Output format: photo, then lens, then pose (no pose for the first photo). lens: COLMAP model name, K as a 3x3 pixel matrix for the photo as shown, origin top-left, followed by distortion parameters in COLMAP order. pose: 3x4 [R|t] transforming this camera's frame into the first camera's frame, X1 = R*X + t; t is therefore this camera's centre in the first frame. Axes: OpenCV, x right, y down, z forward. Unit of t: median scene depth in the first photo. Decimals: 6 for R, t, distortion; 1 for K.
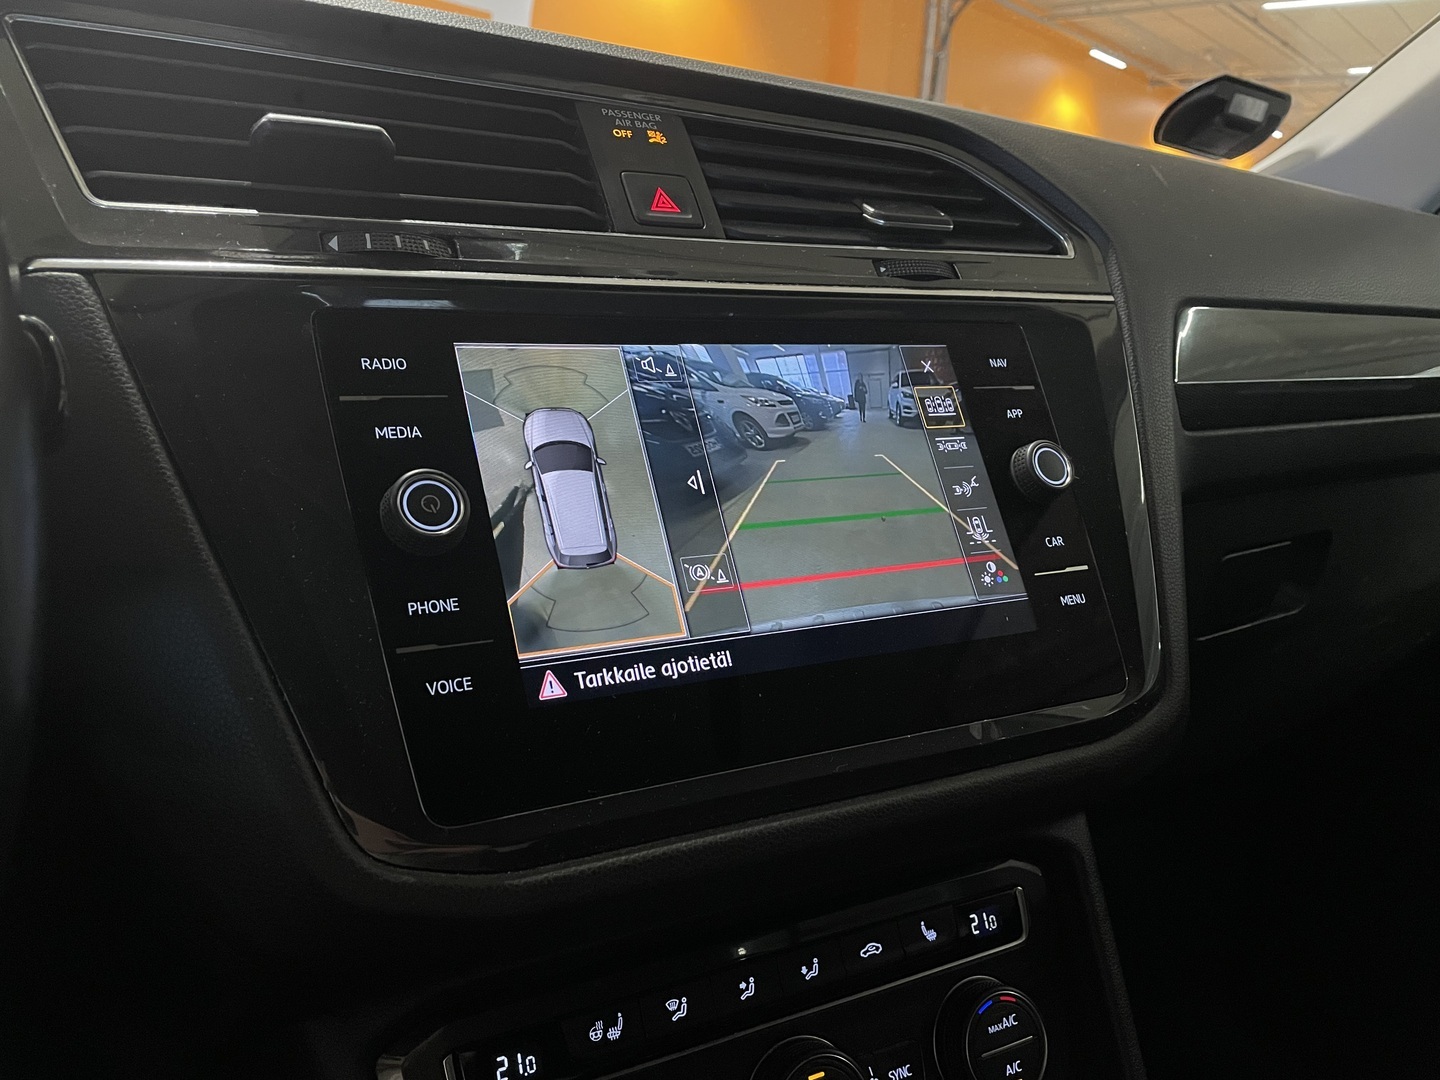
lens RADIAL K [[1101.3, 0, 726.9], [0, 1101.3, 542.9], [0, 0, 1]] dist [0.046878, -0.070734]
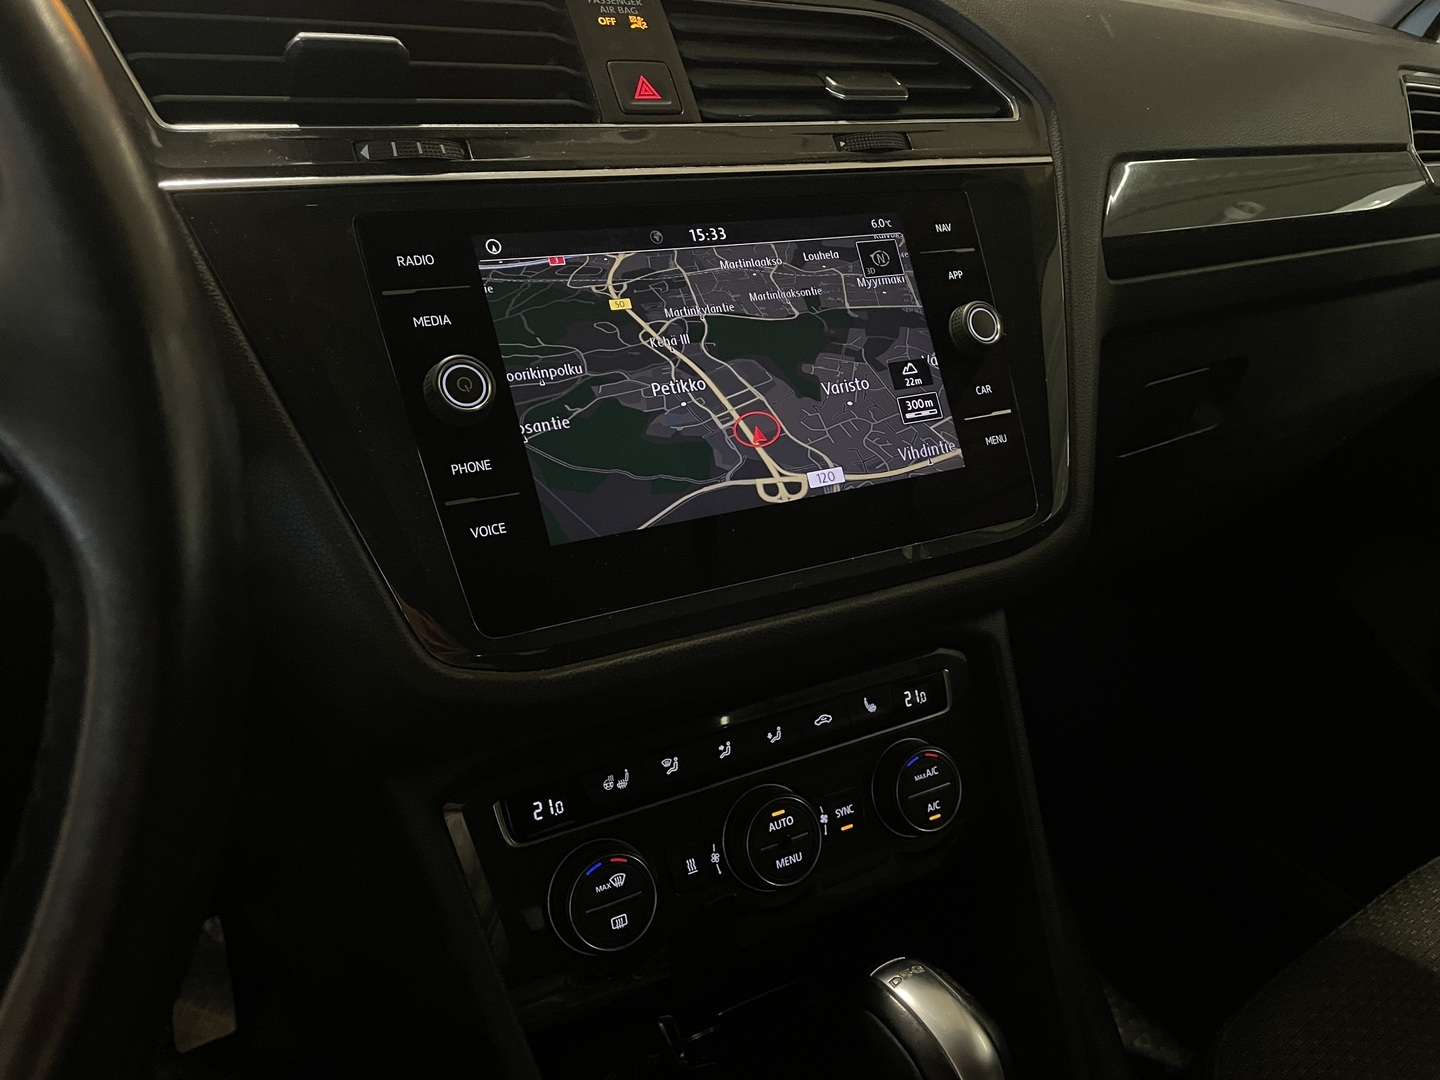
lens RADIAL K [[1101.3, 0, 726.9], [0, 1101.3, 542.9], [0, 0, 1]] dist [0.046878, -0.070734]
pose [[0.999814, -0.009282, 0.016934, 0.001653], [0.005777, 0.980512, 0.196376, -0.077789], [-0.018427, -0.196241, 0.980382, -0.190204]]
